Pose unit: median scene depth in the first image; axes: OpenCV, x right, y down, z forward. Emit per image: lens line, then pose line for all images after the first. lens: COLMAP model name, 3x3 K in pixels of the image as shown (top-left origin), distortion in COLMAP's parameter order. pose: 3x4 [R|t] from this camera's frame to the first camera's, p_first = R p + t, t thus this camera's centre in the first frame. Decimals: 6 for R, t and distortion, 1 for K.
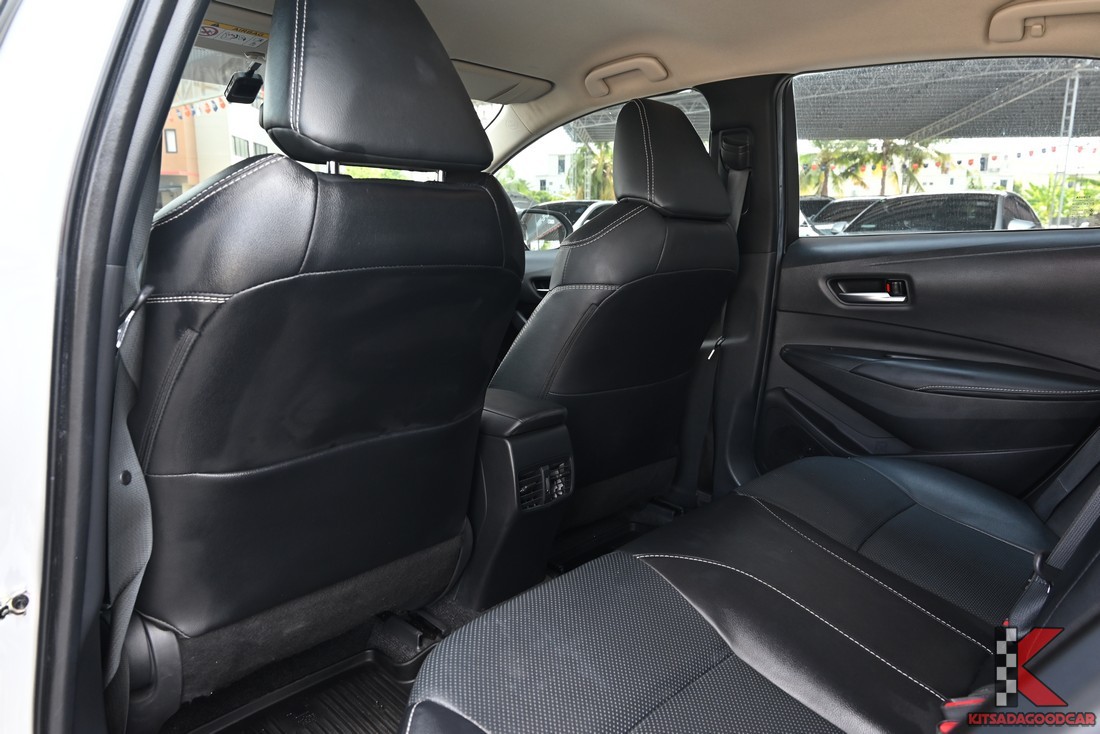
lens RADIAL K [[745.5, 0, 550.8], [0, 745.5, 367.8], [0, 0, 1]] dist [-0.013105, 0.004359]
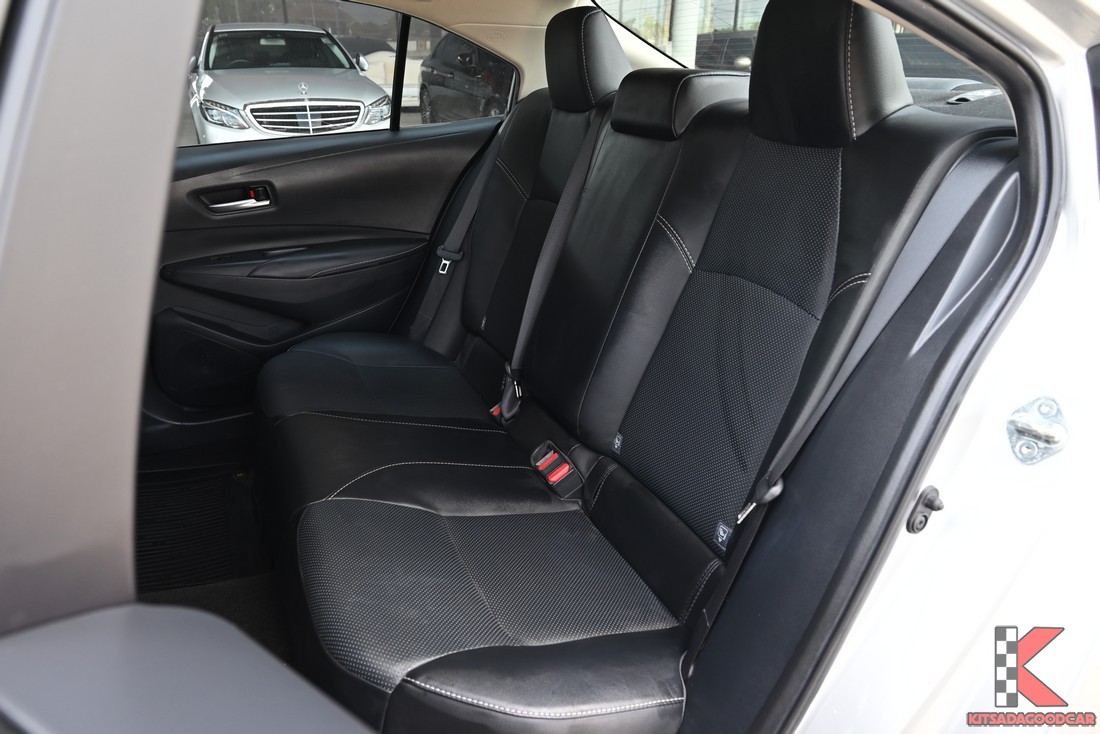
lens RADIAL K [[745.5, 0, 550.3], [0, 745.5, 367.1], [0, 0, 1]] dist [-0.013105, 0.004359]
pose [[0.393019, -0.370892, 0.841412, -0.405013], [0.169126, 0.928592, 0.330323, -0.161409], [-0.903843, 0.012481, 0.427682, 0.129104]]
